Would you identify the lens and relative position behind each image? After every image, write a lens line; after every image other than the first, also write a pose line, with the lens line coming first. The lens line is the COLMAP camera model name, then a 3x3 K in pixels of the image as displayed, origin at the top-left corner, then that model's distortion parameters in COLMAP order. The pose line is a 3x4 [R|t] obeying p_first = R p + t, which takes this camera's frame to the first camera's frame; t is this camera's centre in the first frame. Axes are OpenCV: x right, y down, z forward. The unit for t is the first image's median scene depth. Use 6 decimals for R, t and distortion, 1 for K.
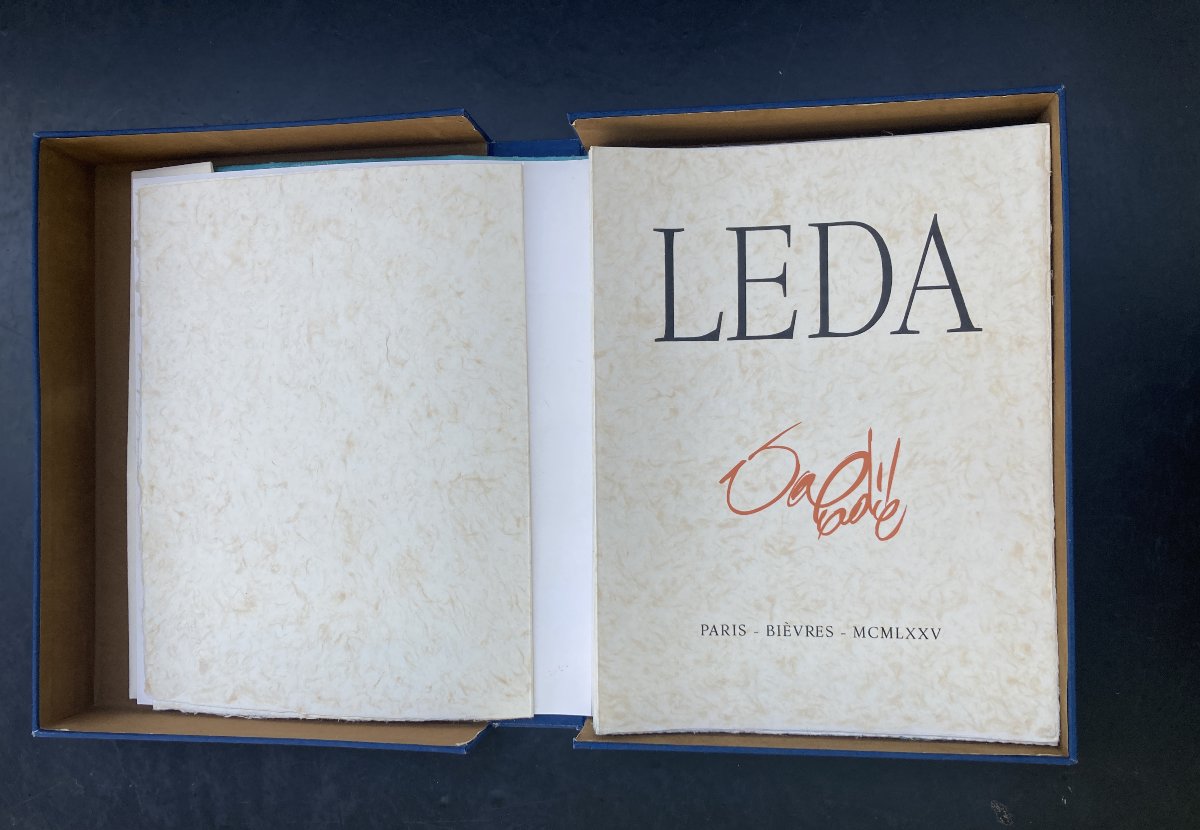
lens RADIAL K [[952.1, 0, 612.9], [0, 952.1, 444.7], [0, 0, 1]] dist [0.005113, 0.003213]
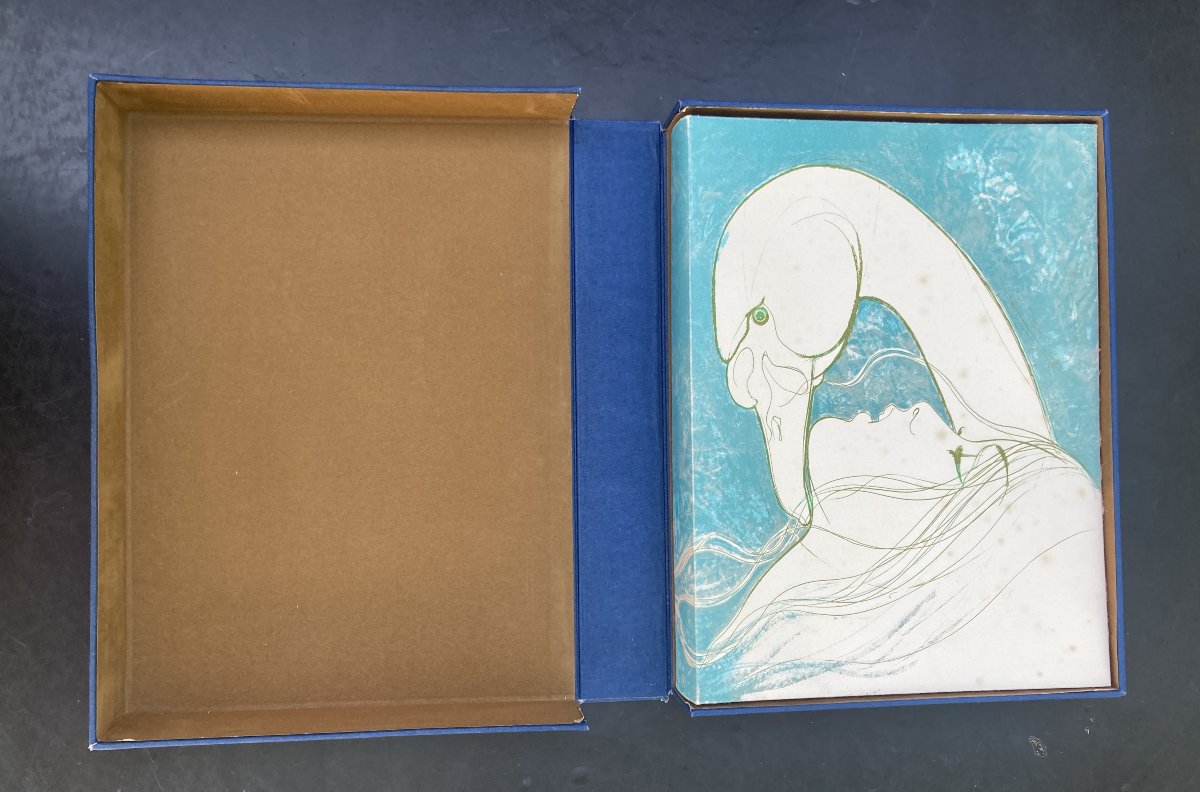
lens RADIAL K [[1015.0, 0, 566.7], [0, 1015.0, 398.1], [0, 0, 1]] dist [0.003272, 0.005273]
pose [[0.969418, 0.002207, 0.245405, -0.386603], [0.000898, 0.999921, -0.012541, -0.009854], [-0.245413, 0.012377, 0.969340, -0.029304]]
